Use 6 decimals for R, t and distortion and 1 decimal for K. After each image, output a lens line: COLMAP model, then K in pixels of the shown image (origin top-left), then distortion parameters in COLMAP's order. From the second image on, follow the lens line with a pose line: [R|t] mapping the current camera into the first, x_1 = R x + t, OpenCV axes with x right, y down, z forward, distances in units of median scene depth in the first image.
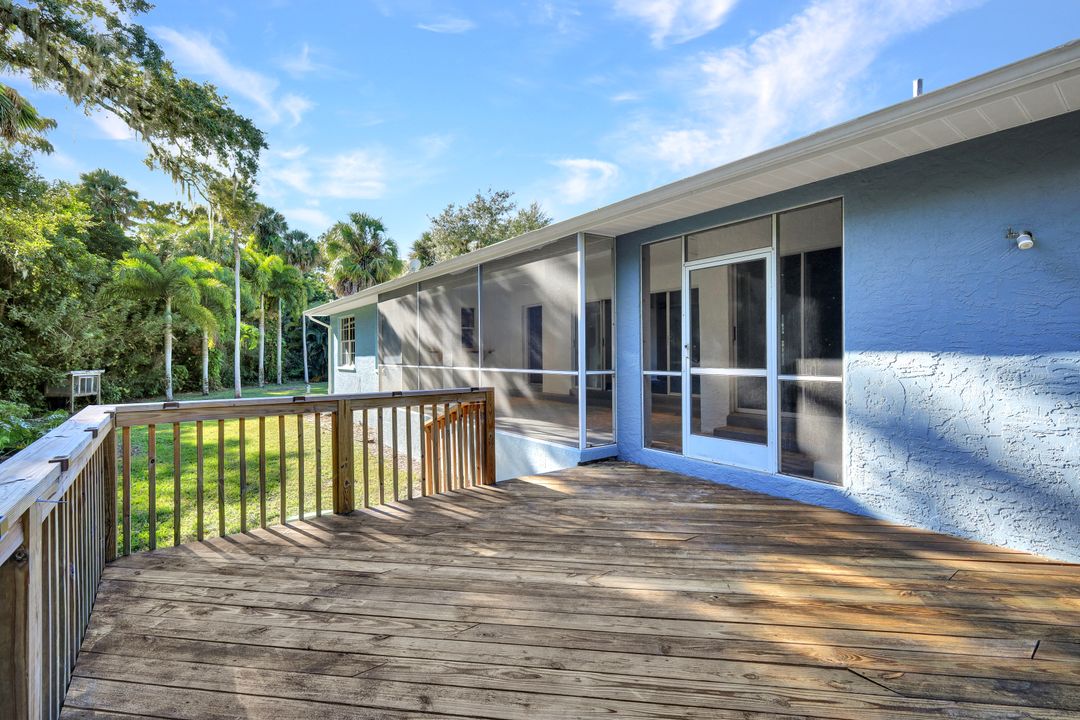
lens RADIAL K [[468.5, 0, 541.2], [0, 468.5, 352.3], [0, 0, 1]] dist [0.011170, -0.000539]
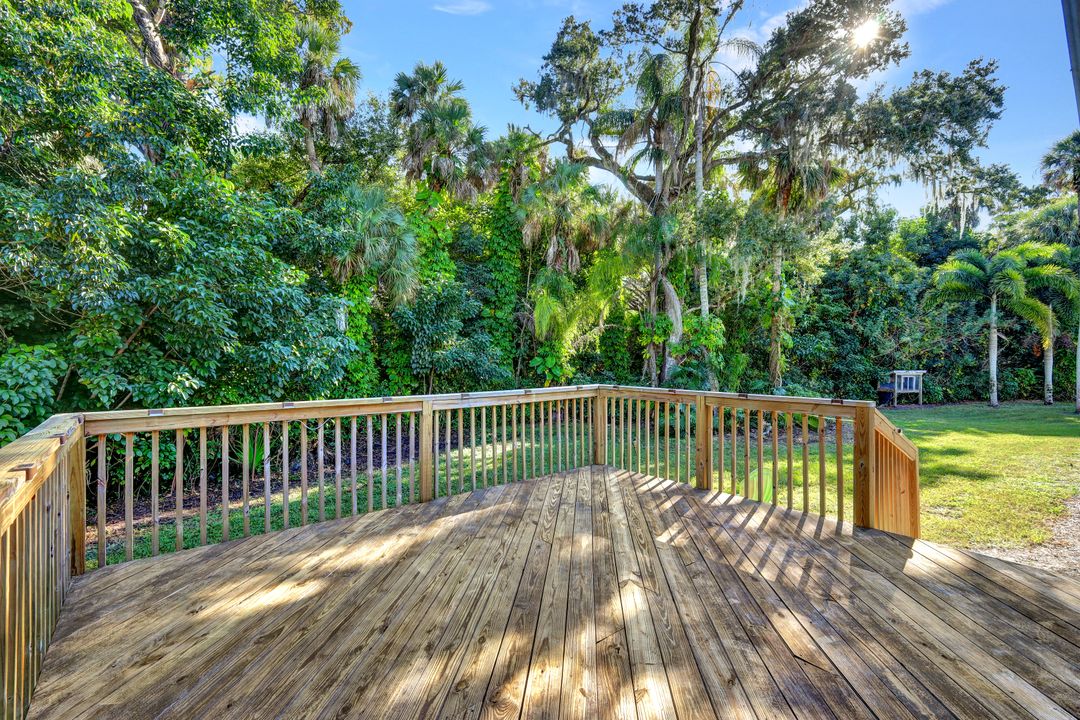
lens RADIAL K [[468.5, 0, 543.1], [0, 468.5, 358.8], [0, 0, 1]] dist [0.011170, -0.000539]
pose [[0.052821, 0.007661, -0.998575, 0.118555], [0.003484, 0.999963, 0.007856, -0.000534], [0.998598, -0.003894, 0.052792, 0.081257]]
